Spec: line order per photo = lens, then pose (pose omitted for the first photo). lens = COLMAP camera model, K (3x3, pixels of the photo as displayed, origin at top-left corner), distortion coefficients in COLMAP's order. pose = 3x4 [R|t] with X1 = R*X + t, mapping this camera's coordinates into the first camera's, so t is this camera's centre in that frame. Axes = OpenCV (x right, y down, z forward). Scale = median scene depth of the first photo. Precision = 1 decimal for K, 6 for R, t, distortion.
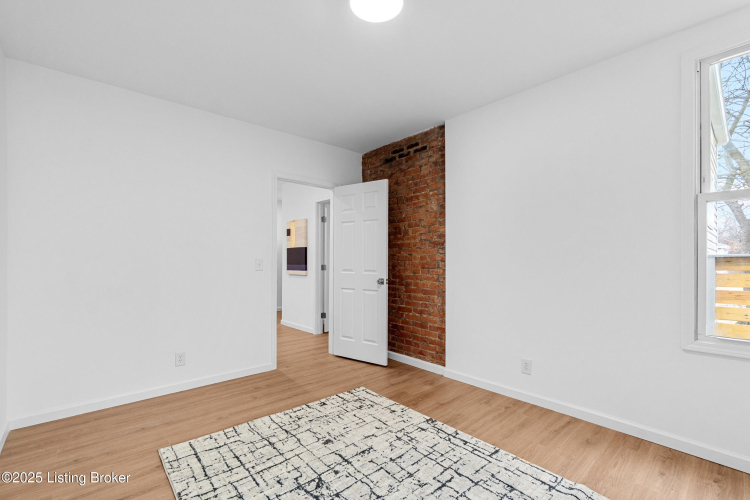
lens RADIAL K [[321.5, 0, 374.9], [0, 321.5, 255.1], [0, 0, 1]] dist [-0.007040, 0.001591]
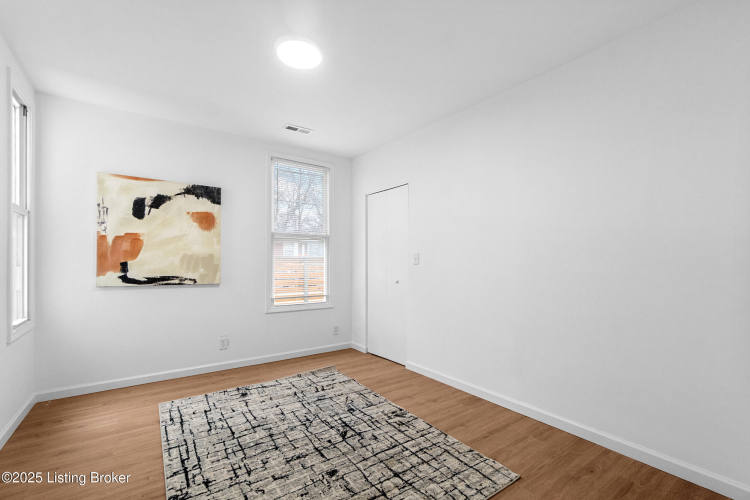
lens RADIAL K [[321.5, 0, 375.0], [0, 321.5, 256.8], [0, 0, 1]] dist [-0.007040, 0.001591]
pose [[-0.994123, -0.004834, 0.108146, -0.392795], [-0.008661, 0.999352, -0.034949, 0.036820], [-0.107907, -0.035681, -0.993521, 2.082952]]
